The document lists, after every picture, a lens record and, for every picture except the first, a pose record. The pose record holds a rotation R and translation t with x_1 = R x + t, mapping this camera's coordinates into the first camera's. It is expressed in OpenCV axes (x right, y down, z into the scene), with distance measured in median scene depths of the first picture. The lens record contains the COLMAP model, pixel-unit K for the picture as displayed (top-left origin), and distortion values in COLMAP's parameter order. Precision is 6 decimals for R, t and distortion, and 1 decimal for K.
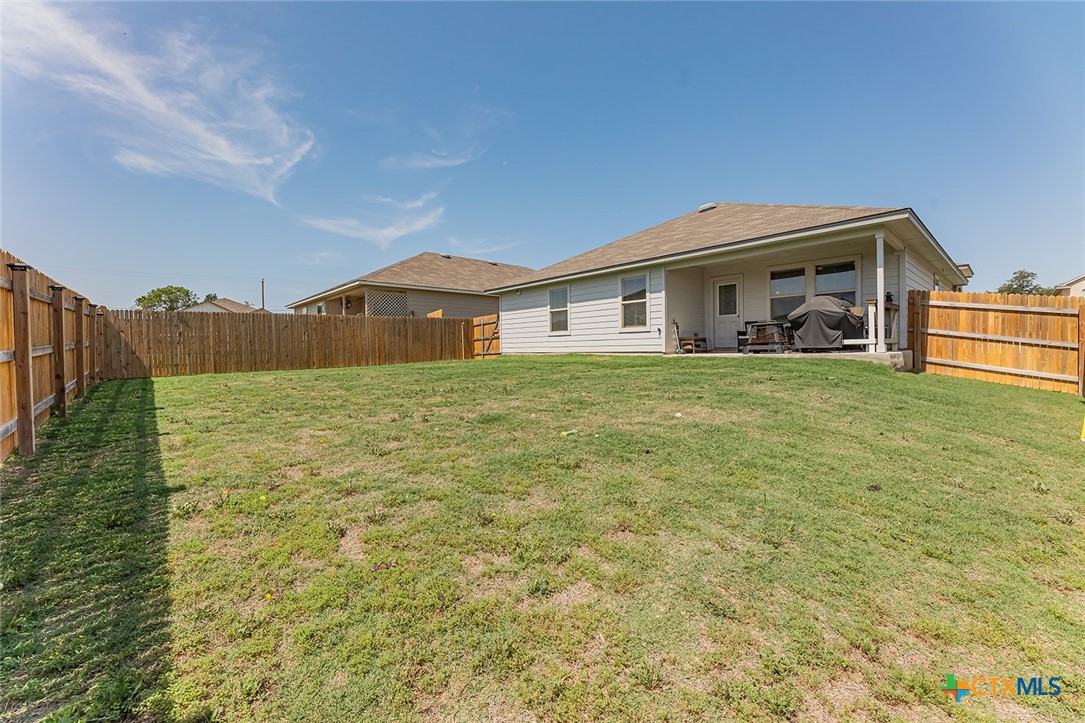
lens RADIAL K [[430.5, 0, 543.4], [0, 430.5, 349.0], [0, 0, 1]] dist [0.001790, -0.003833]
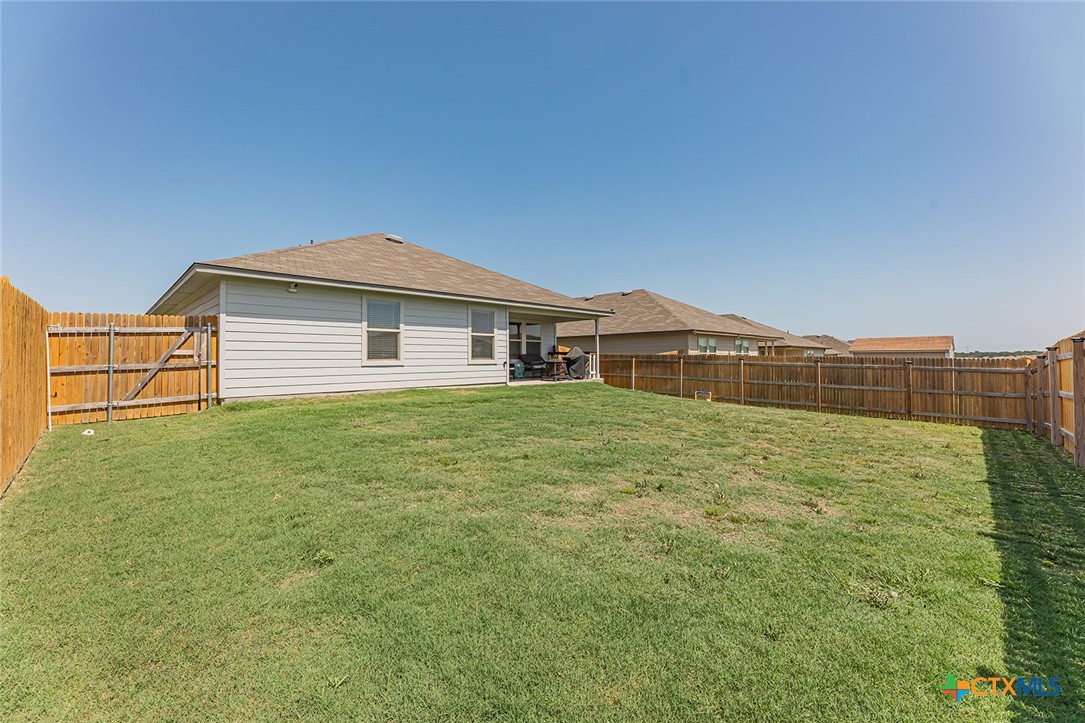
lens RADIAL K [[430.5, 0, 543.4], [0, 430.5, 349.0], [0, 0, 1]] dist [0.001790, -0.003833]
pose [[-0.041852, 0.046980, 0.998019, -0.749757], [0.015509, 0.998804, -0.046367, -0.023744], [-0.999003, 0.013537, -0.042530, 0.821959]]
